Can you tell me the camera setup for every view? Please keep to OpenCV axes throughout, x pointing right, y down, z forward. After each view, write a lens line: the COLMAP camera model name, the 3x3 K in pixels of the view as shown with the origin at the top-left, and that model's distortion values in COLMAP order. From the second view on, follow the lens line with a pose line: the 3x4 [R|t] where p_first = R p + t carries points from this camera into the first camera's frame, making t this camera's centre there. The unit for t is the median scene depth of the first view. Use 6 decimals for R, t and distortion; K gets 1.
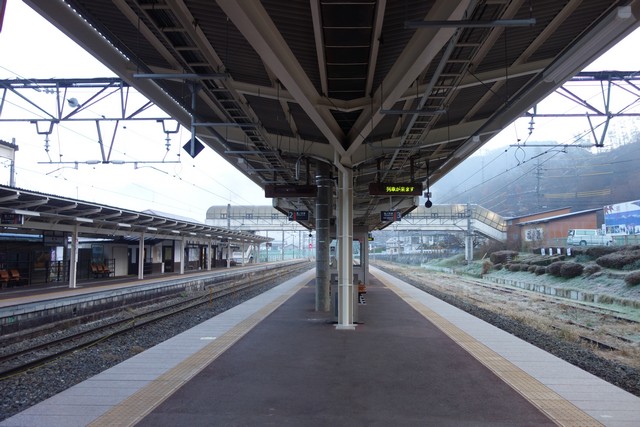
lens RADIAL K [[501.7, 0, 322.3], [0, 501.7, 213.2], [0, 0, 1]] dist [-0.001588, 0.000782]
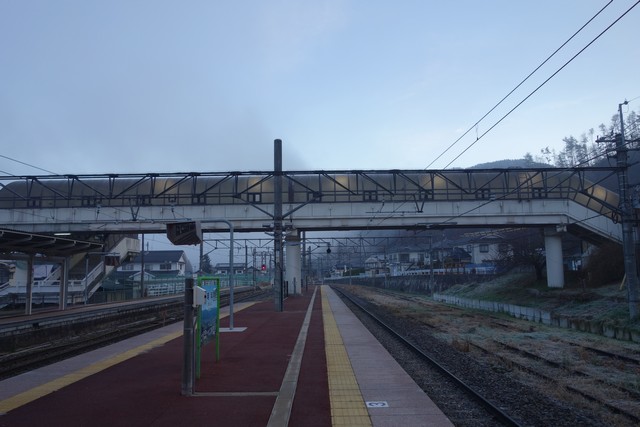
lens RADIAL K [[501.7, 0, 317.8], [0, 501.7, 213.9], [0, 0, 1]] dist [-0.001588, 0.000782]
pose [[0.998949, -0.012882, 0.043999, 0.093717], [0.014854, 0.998885, -0.044804, 0.083057], [-0.043373, 0.045410, 0.998026, 1.057177]]
